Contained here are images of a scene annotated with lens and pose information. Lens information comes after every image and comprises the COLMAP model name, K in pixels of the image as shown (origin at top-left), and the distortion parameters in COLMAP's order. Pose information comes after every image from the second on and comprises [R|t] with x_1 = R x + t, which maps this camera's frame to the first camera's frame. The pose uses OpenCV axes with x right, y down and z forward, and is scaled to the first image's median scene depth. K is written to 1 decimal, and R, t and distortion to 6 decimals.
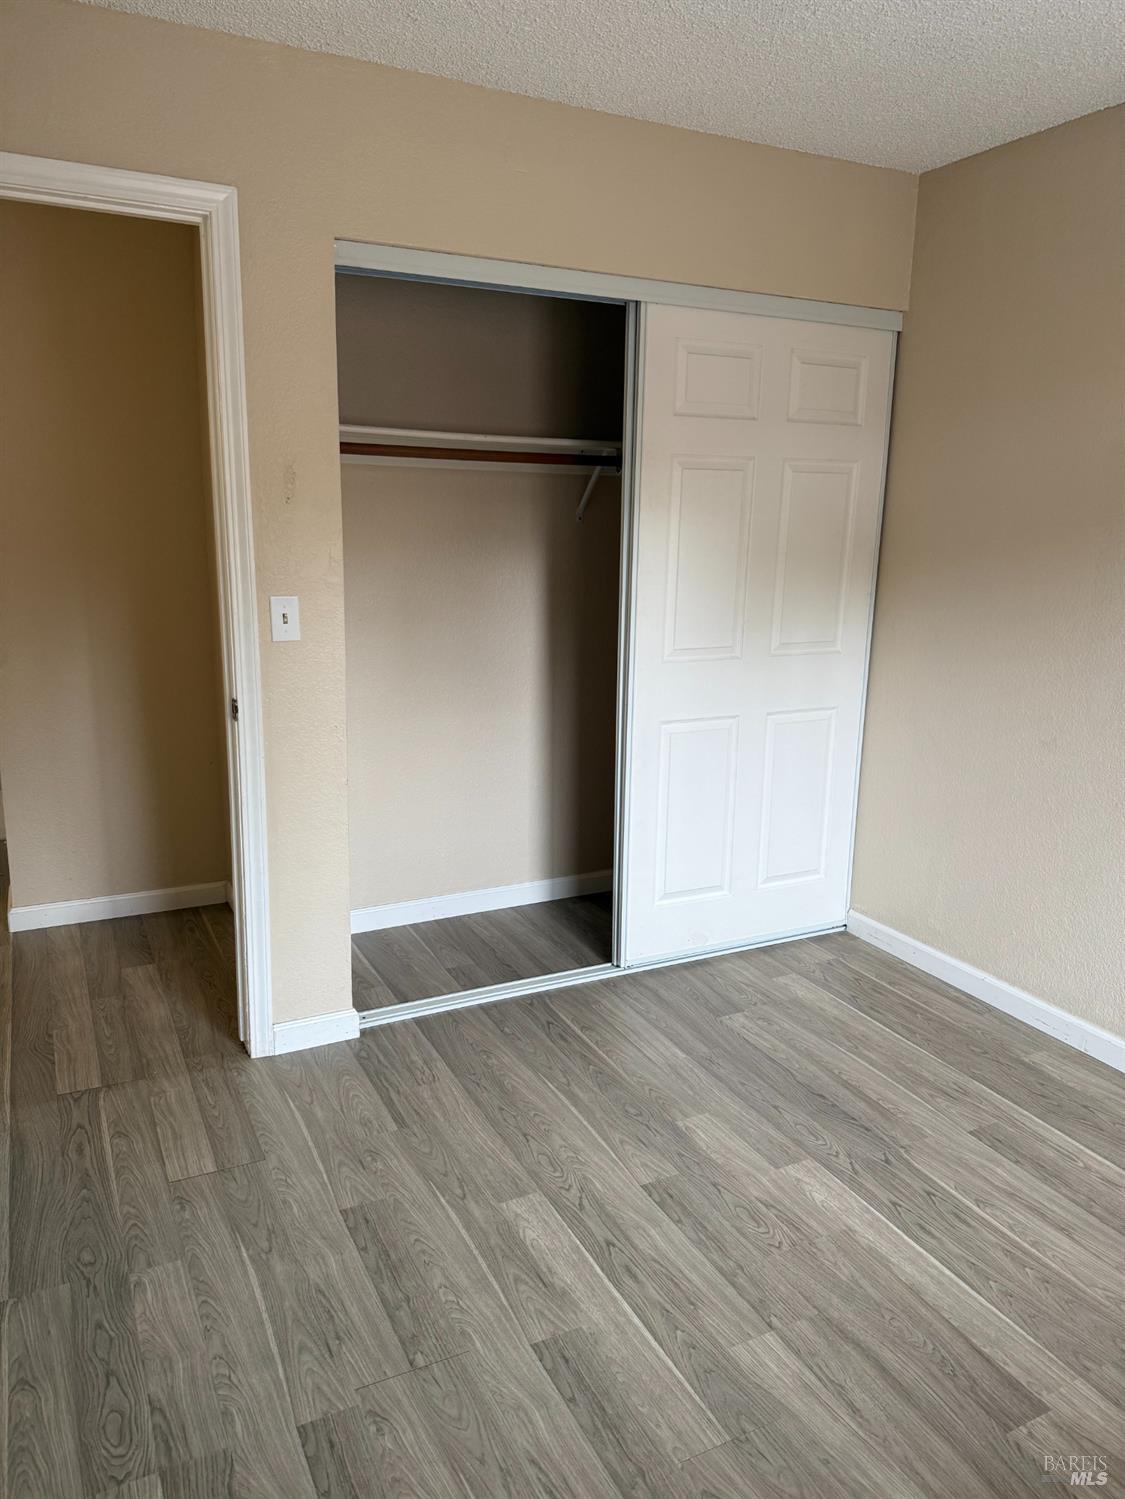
lens RADIAL K [[1048.9, 0, 554.9], [0, 1048.9, 761.9], [0, 0, 1]] dist [0.045617, -0.064791]
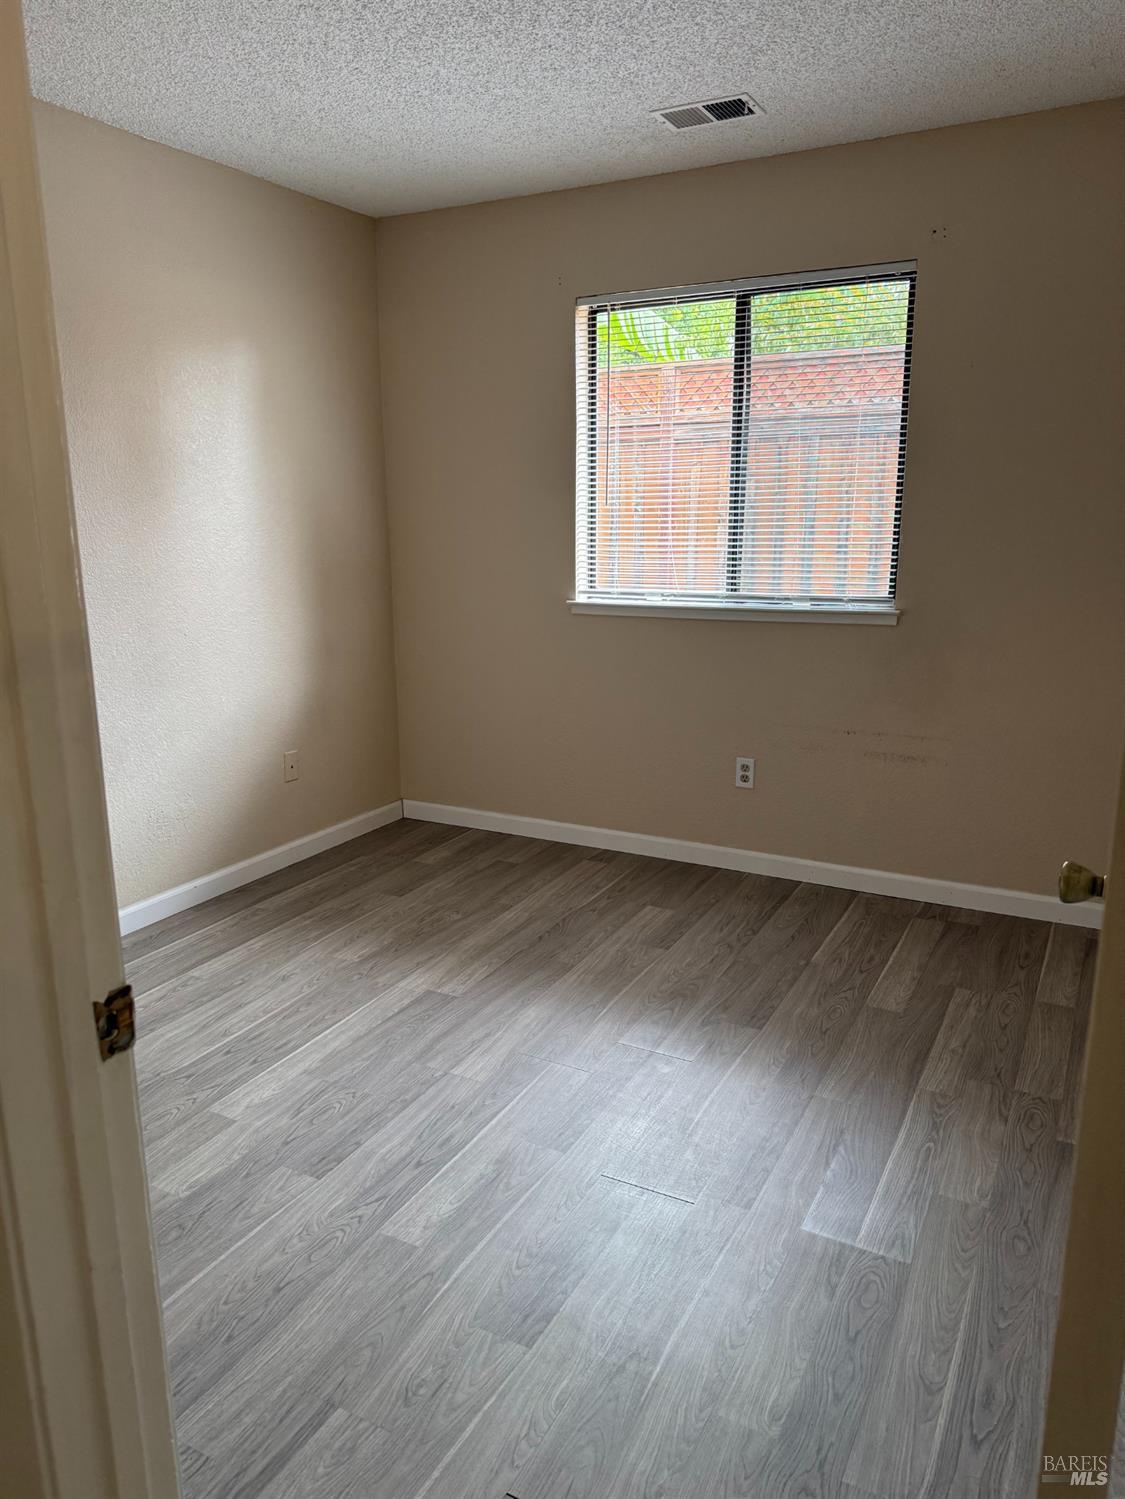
lens RADIAL K [[1048.9, 0, 558.7], [0, 1048.9, 745.2], [0, 0, 1]] dist [0.045617, -0.064791]
pose [[-0.573969, -0.194829, 0.795362, -0.797153], [0.186900, 0.914479, 0.358883, -0.283601], [-0.797263, 0.354641, -0.488469, 1.272429]]
